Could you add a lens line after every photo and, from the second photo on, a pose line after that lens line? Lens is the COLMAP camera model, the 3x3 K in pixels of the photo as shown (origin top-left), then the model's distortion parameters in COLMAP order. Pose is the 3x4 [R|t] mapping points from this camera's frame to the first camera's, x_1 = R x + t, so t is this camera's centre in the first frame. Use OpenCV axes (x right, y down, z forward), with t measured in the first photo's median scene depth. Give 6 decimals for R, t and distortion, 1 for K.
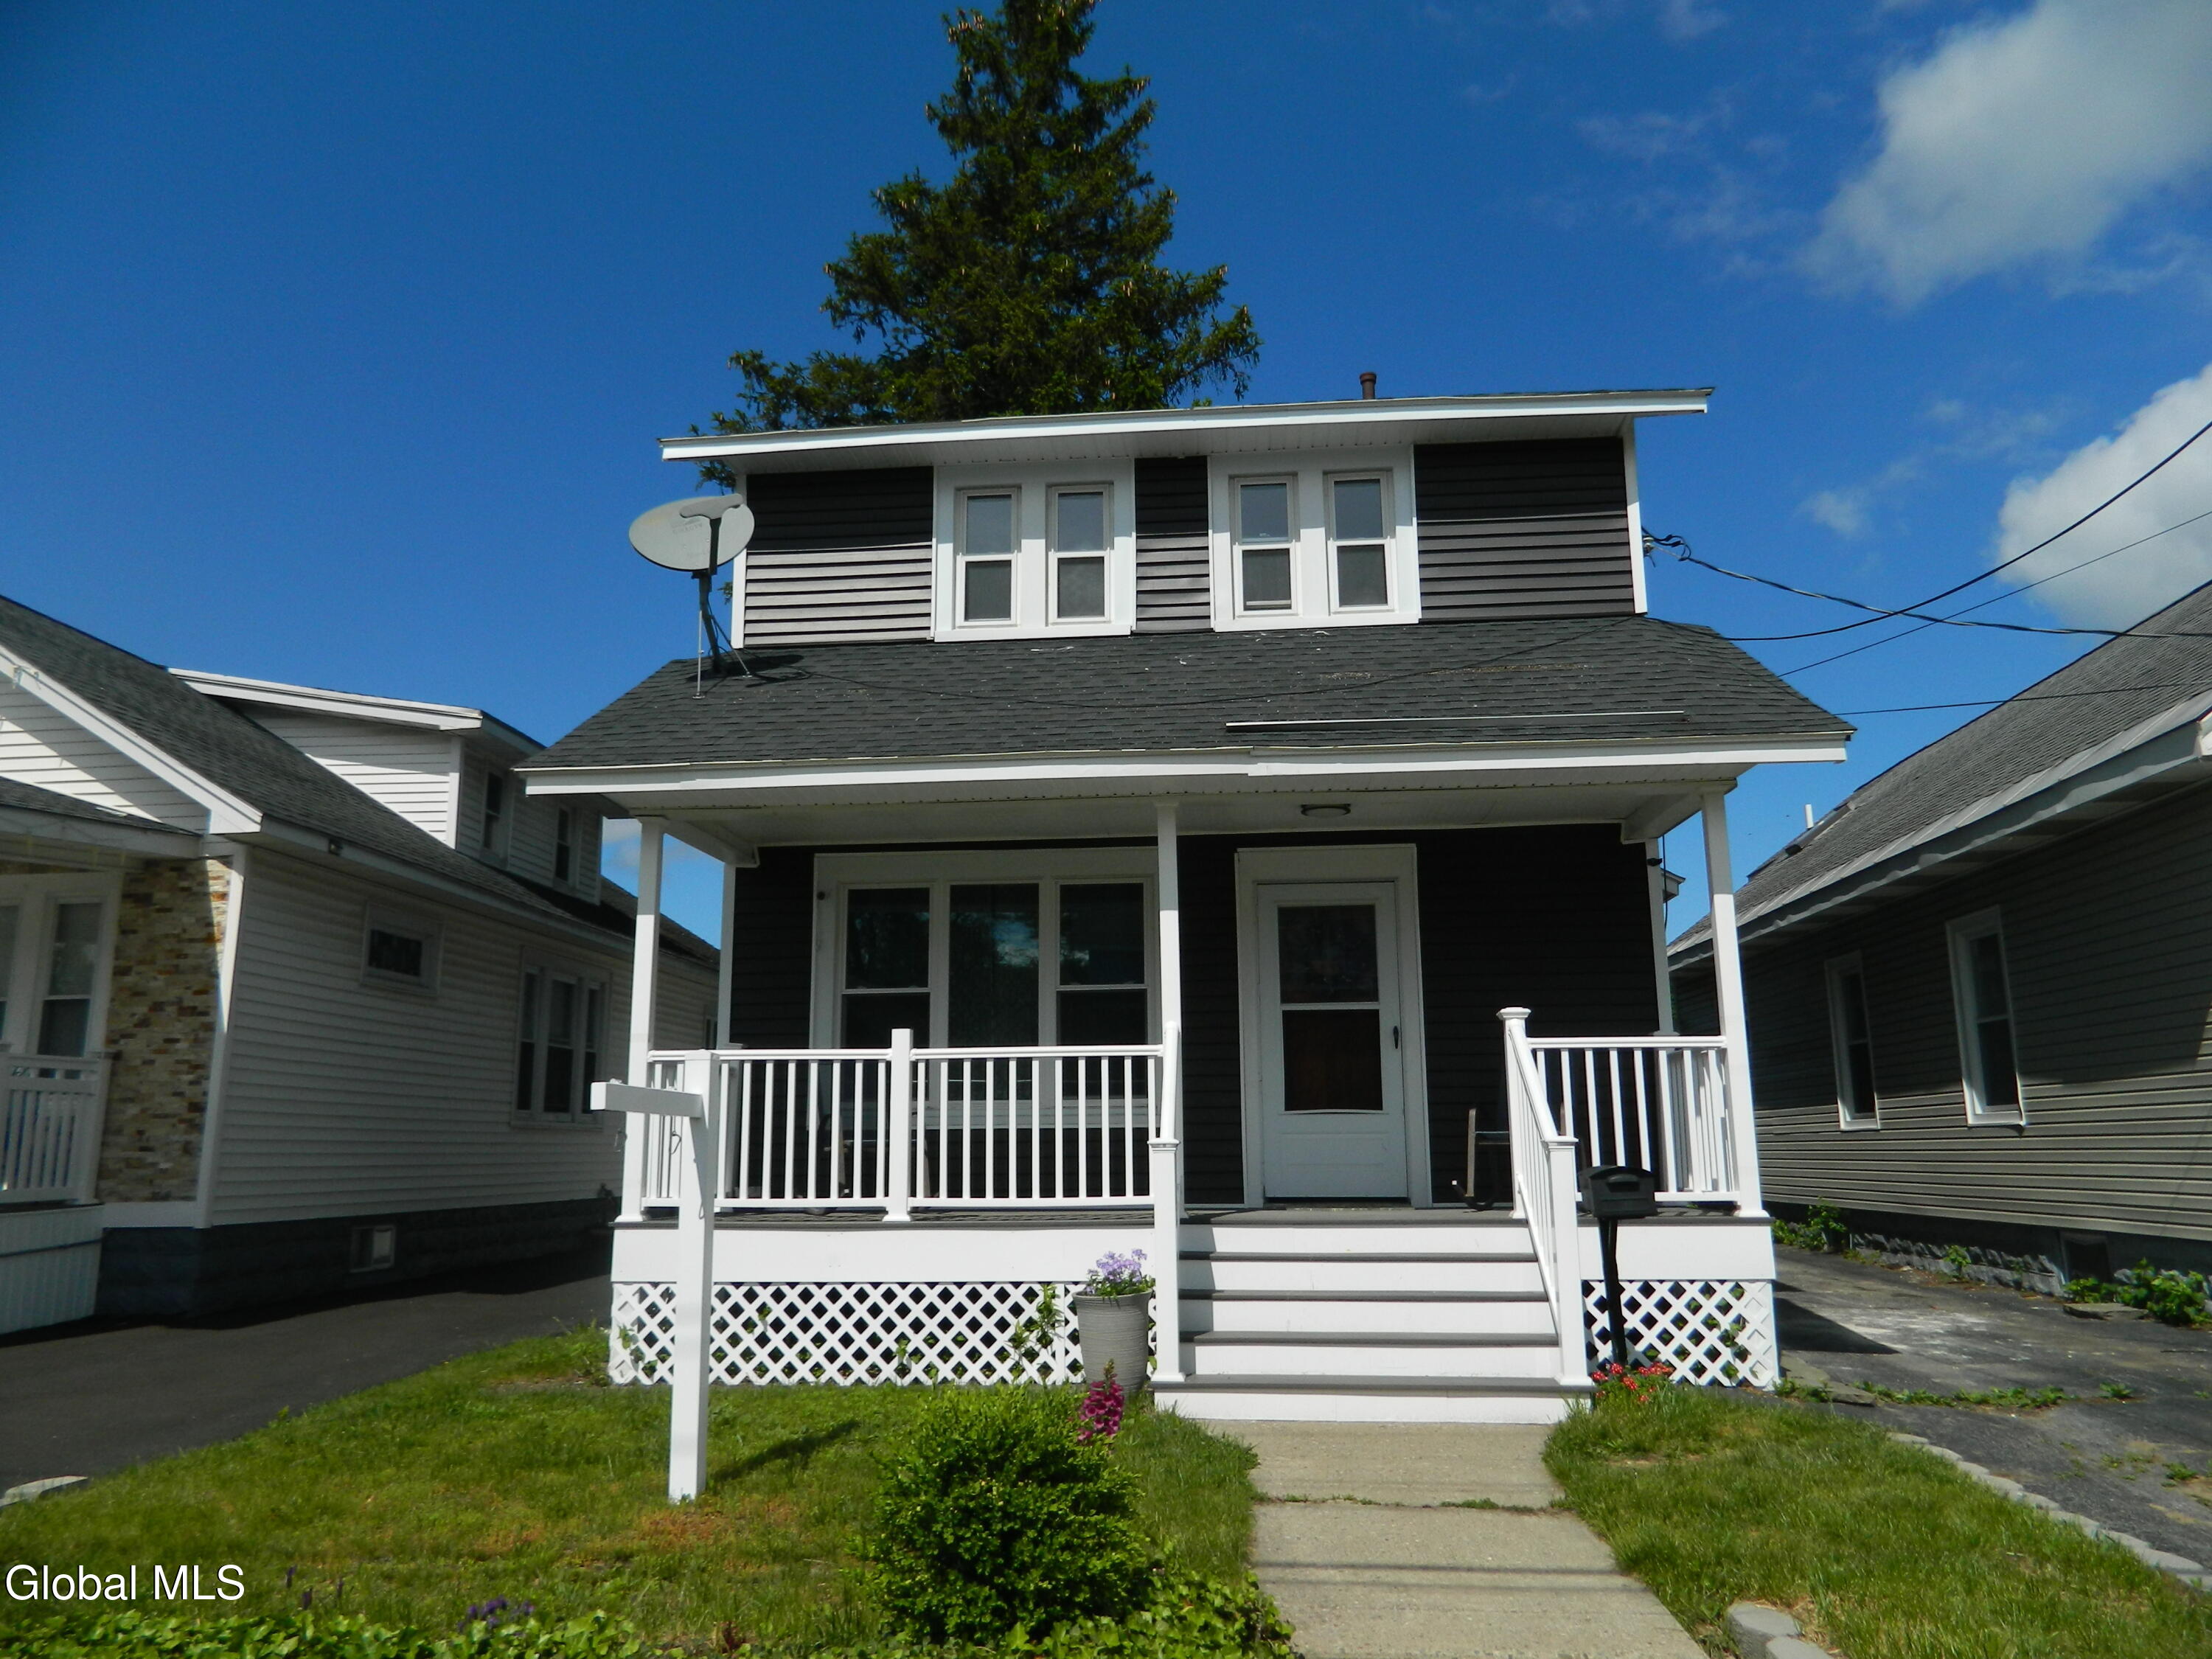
lens RADIAL K [[1636.8, 0, 1101.7], [0, 1636.8, 825.5], [0, 0, 1]] dist [0.012794, -0.006127]
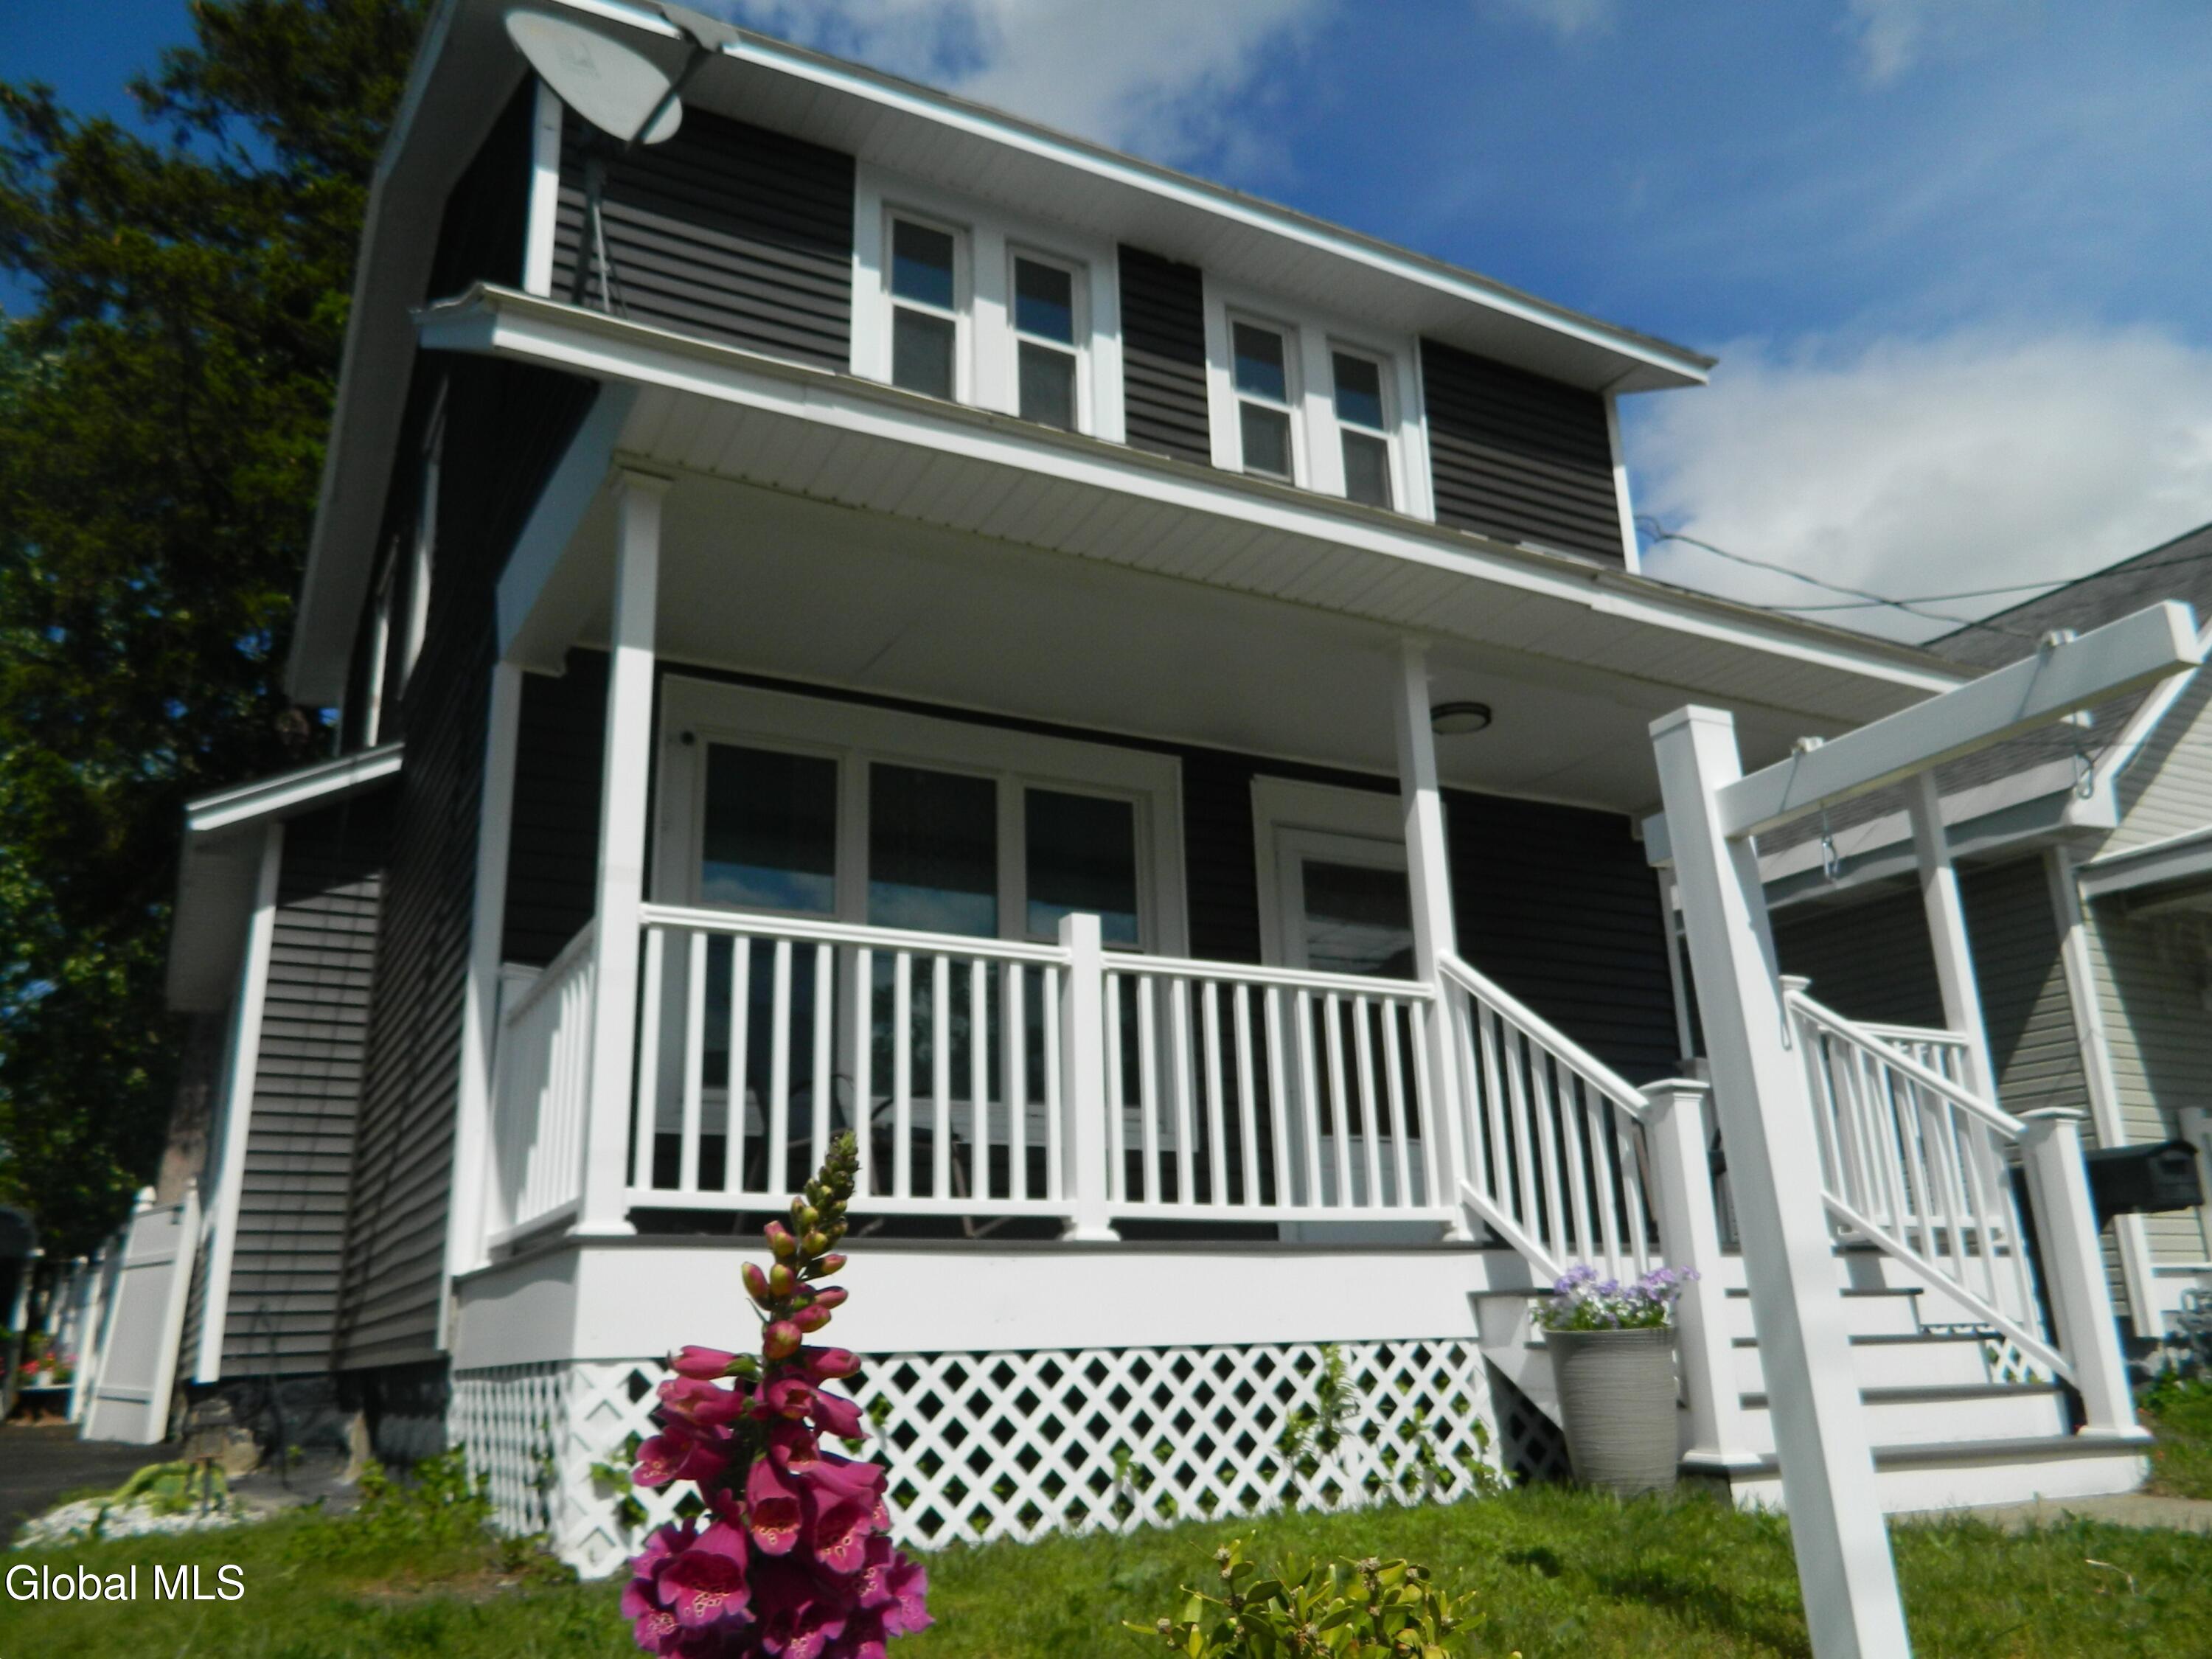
lens RADIAL K [[1720.2, 0, 1109.5], [0, 1720.2, 819.3], [0, 0, 1]] dist [0.011165, -0.003700]
pose [[0.829944, 0.151484, 0.536885, -0.453228], [-0.086872, 0.985779, -0.143850, 0.179219], [-0.551041, 0.072747, 0.831301, 0.479900]]
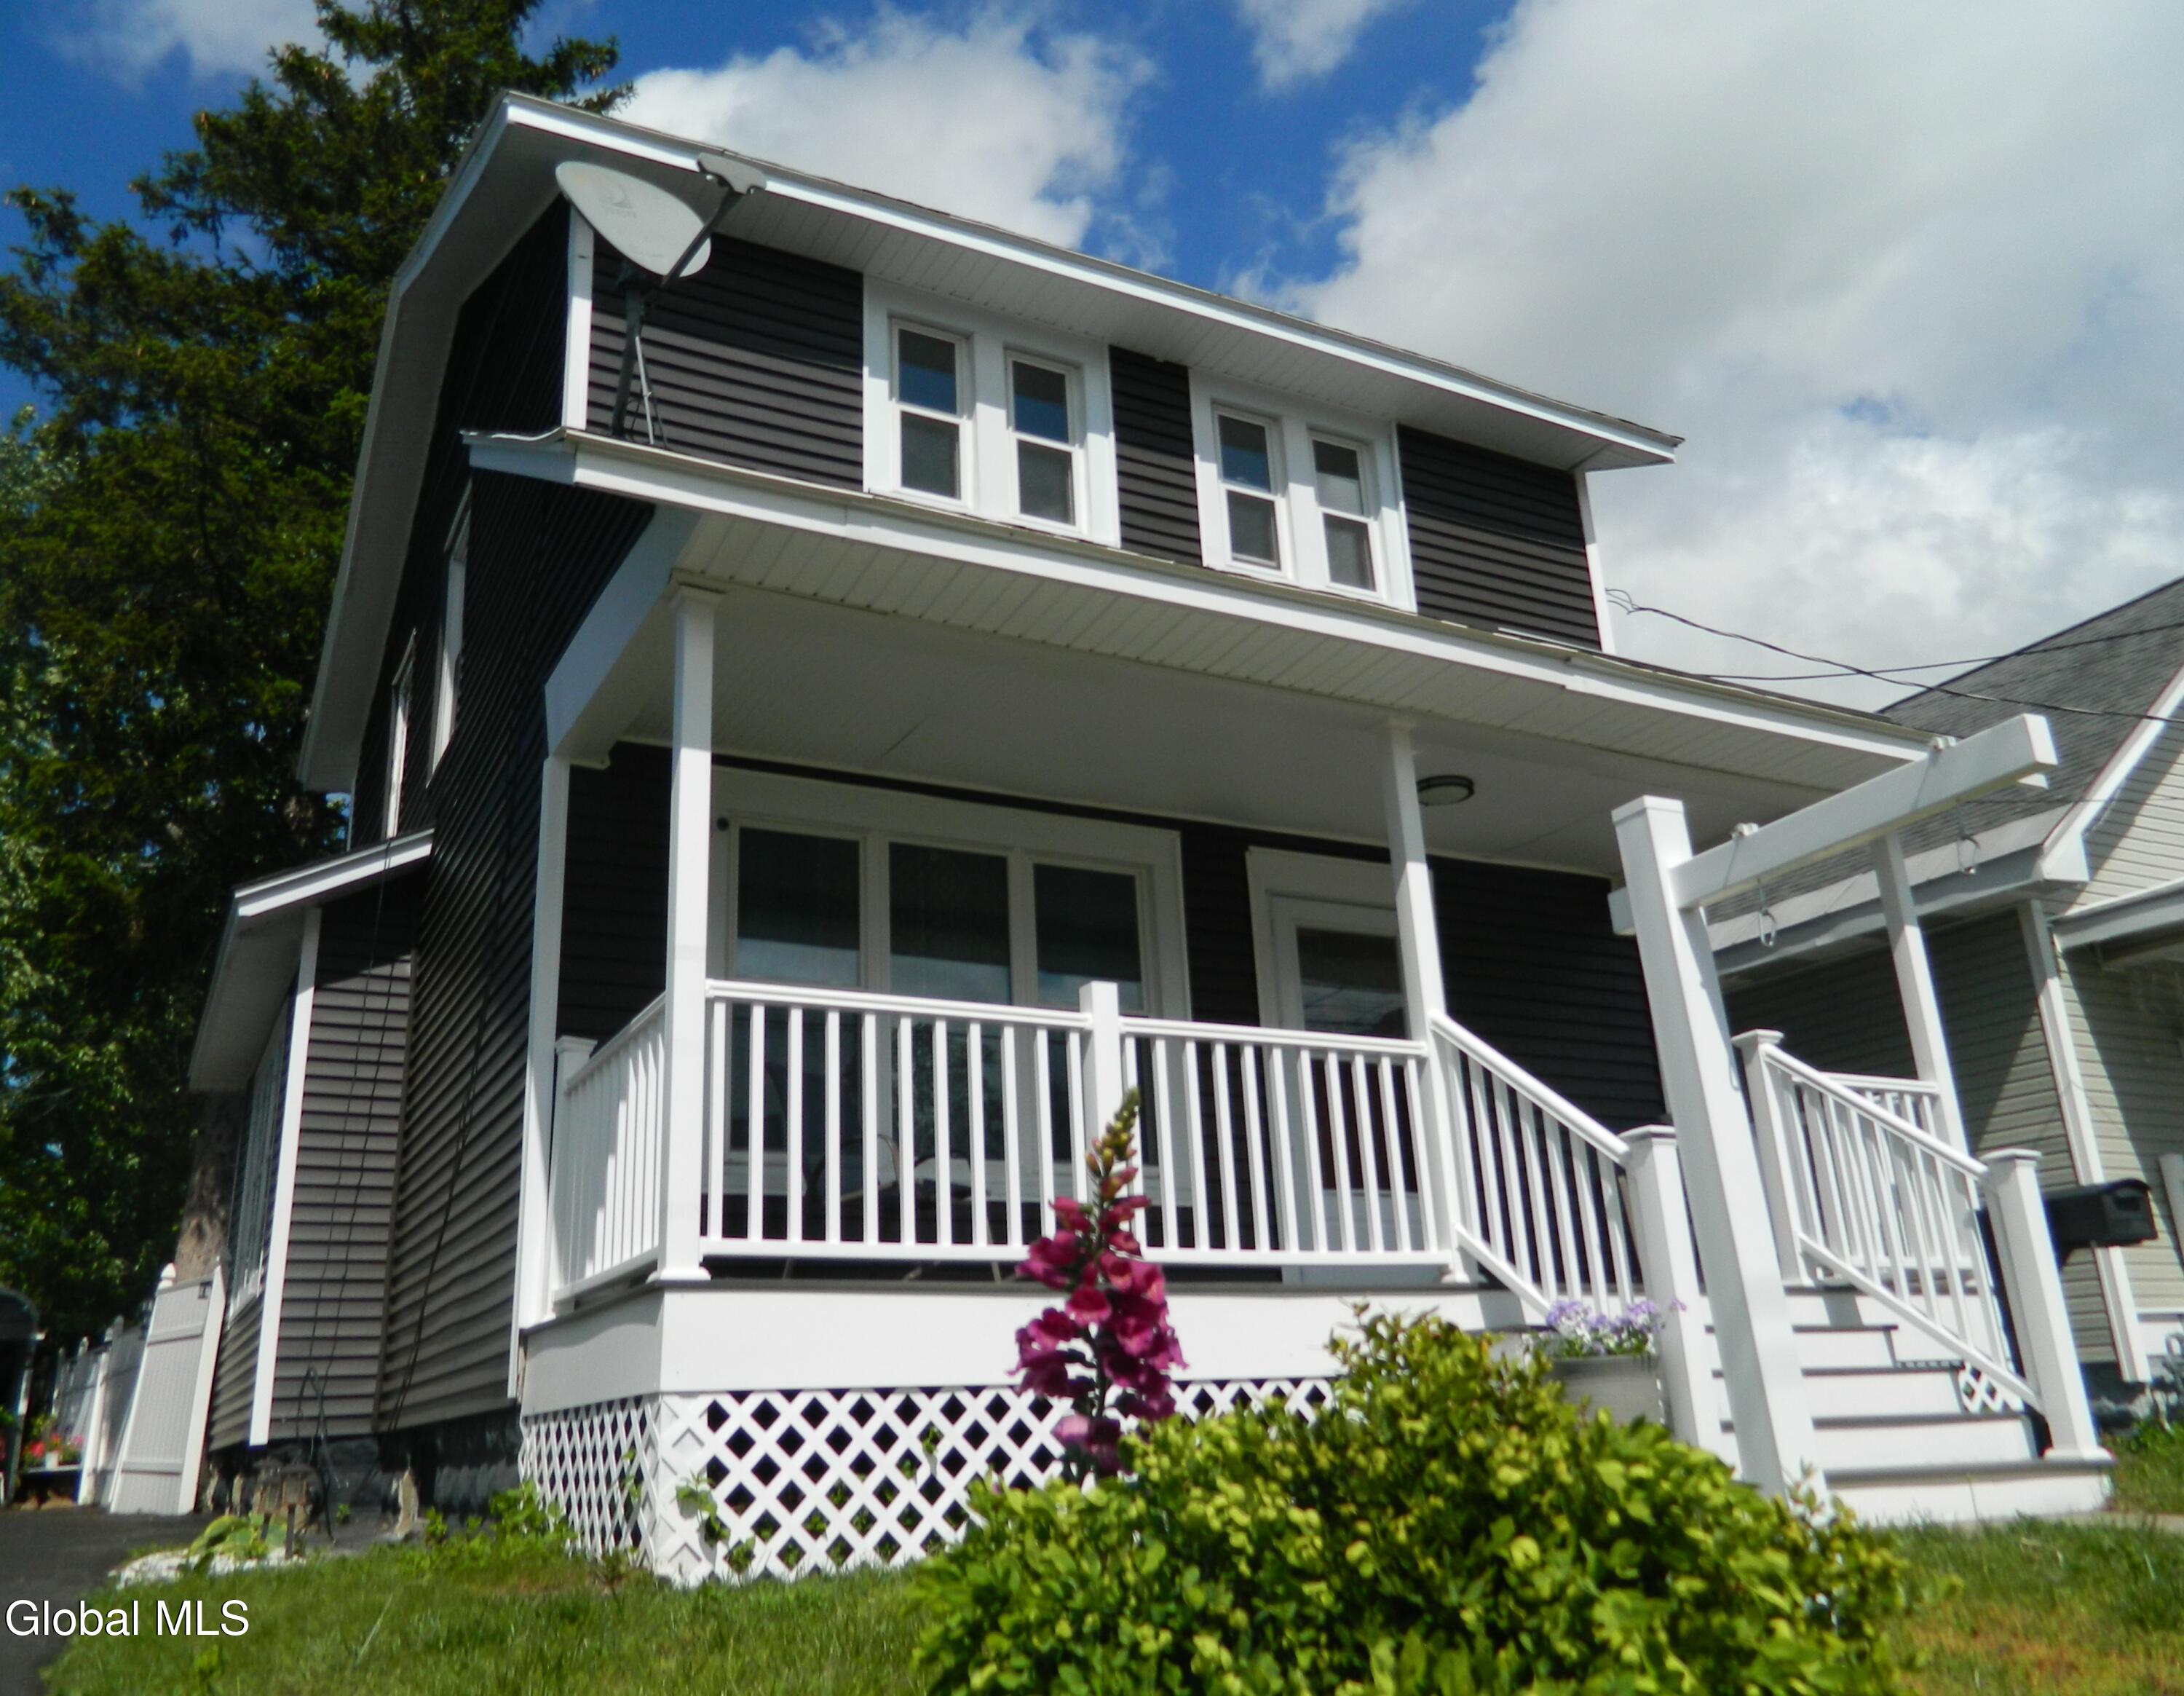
lens RADIAL K [[1757.3, 0, 1059.0], [0, 1757.3, 836.6], [0, 0, 1]] dist [0.009942, -0.001656]
pose [[0.839904, 0.151691, 0.521105, -0.503814], [-0.072187, 0.982840, -0.169750, 0.186222], [-0.537912, 0.104957, 0.836442, 0.431295]]
